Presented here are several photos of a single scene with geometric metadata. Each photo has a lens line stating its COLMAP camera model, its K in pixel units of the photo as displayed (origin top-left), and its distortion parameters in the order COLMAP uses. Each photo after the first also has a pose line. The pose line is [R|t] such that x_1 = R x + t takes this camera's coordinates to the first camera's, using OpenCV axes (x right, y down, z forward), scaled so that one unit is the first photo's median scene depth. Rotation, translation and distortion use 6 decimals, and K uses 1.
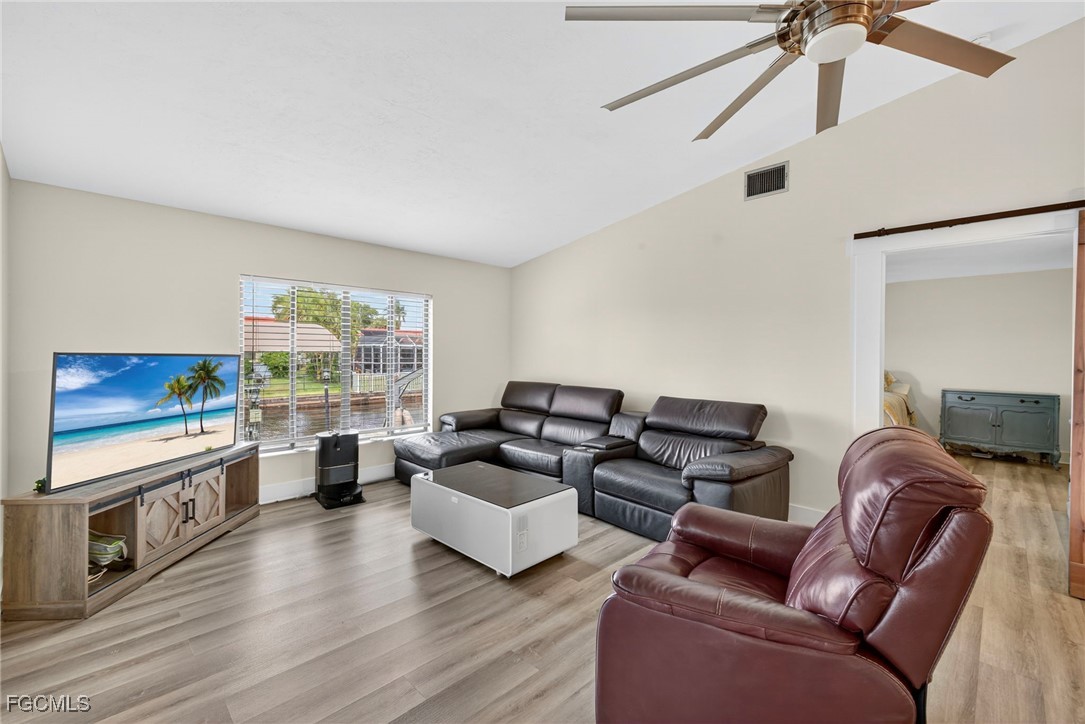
lens RADIAL K [[431.8, 0, 545.3], [0, 431.8, 365.7], [0, 0, 1]] dist [-0.000371, -0.000114]
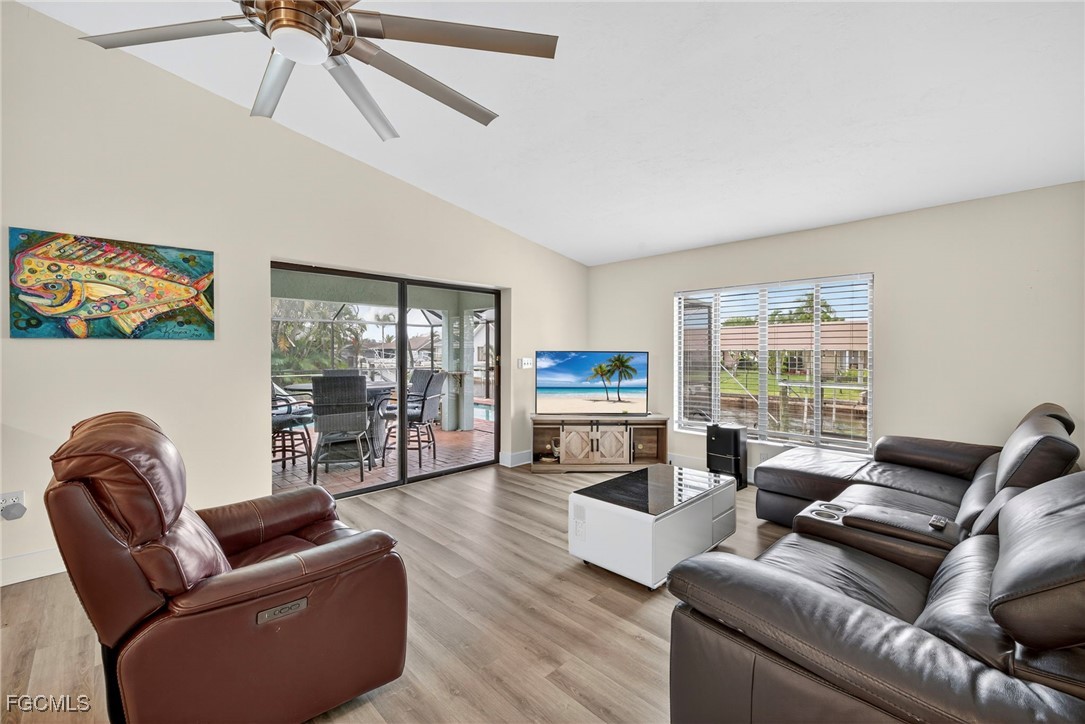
lens RADIAL K [[450.6, 0, 545.2], [0, 450.6, 355.8], [0, 0, 1]] dist [0.007167, -0.001678]
pose [[0.008398, 0.007967, -0.999933, 0.823540], [-0.016779, 0.999829, 0.007825, -0.016485], [0.999824, 0.016712, 0.008531, 0.718593]]
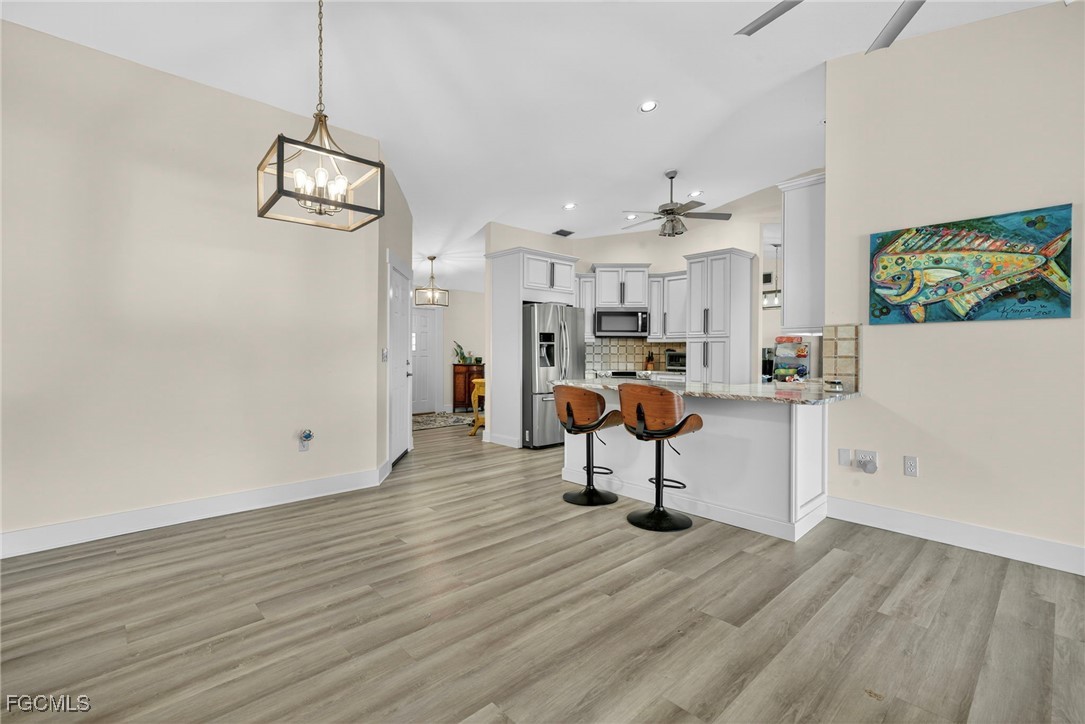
lens RADIAL K [[484.7, 0, 542.2], [0, 484.7, 355.0], [0, 0, 1]] dist [0.004885, 0.000783]
pose [[-0.999786, -0.007412, 0.019296, 0.701706], [-0.006981, 0.999726, 0.022320, 0.021186], [-0.019457, 0.022181, -0.999565, 0.849634]]
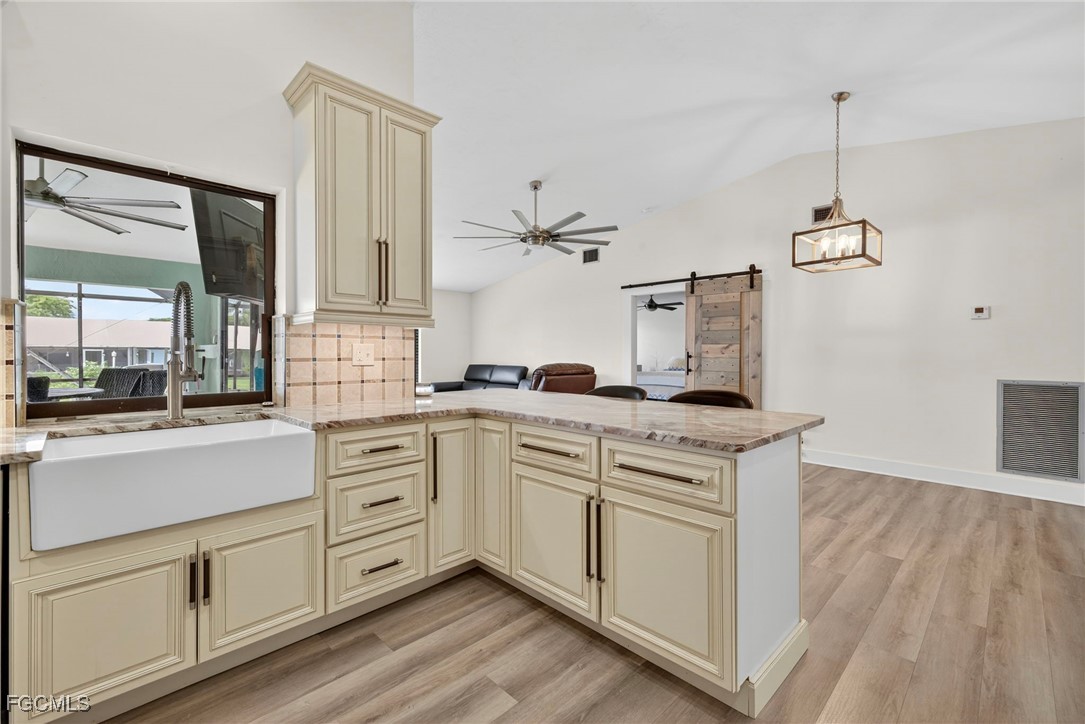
lens RADIAL K [[464.3, 0, 545.5], [0, 464.3, 354.5], [0, 0, 1]] dist [0.008361, 0.000113]
pose [[0.999830, -0.001193, 0.018381, 0.309951], [0.001445, 0.999905, -0.013704, 0.051150], [-0.018363, 0.013728, 0.999737, -1.229257]]
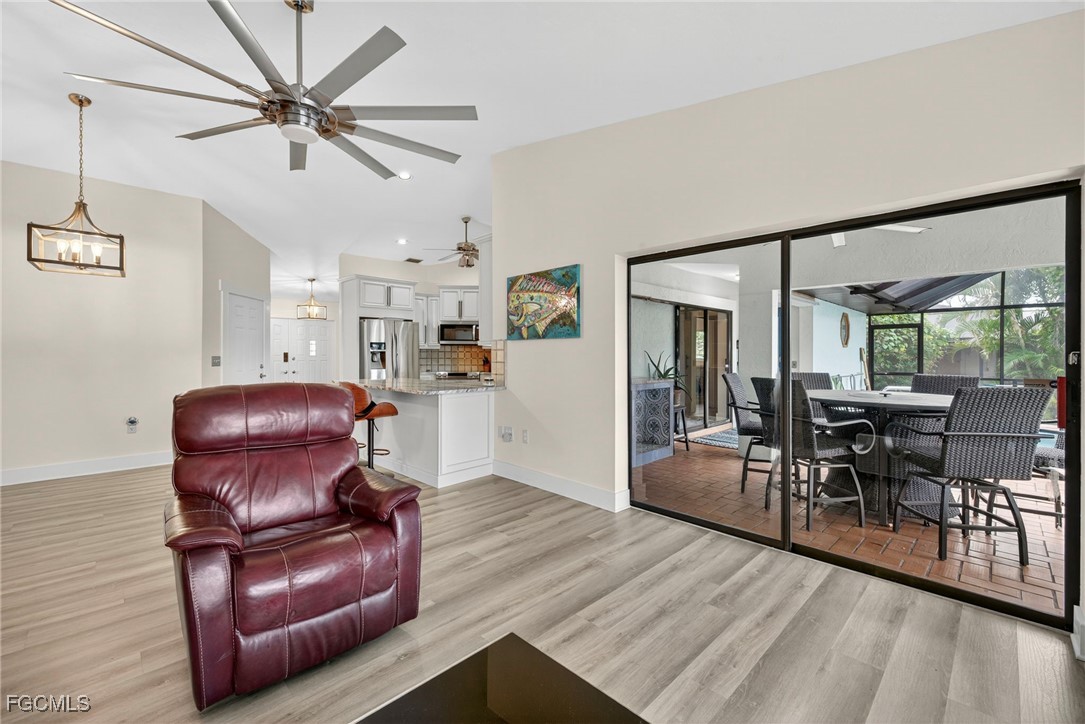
lens RADIAL K [[450.6, 0, 543.1], [0, 450.6, 359.2], [0, 0, 1]] dist [0.007167, -0.001678]
pose [[-0.999965, -0.002751, -0.007904, -0.095092], [-0.002973, 0.999598, 0.028193, -0.006488], [0.007824, 0.028216, -0.999571, 1.203265]]
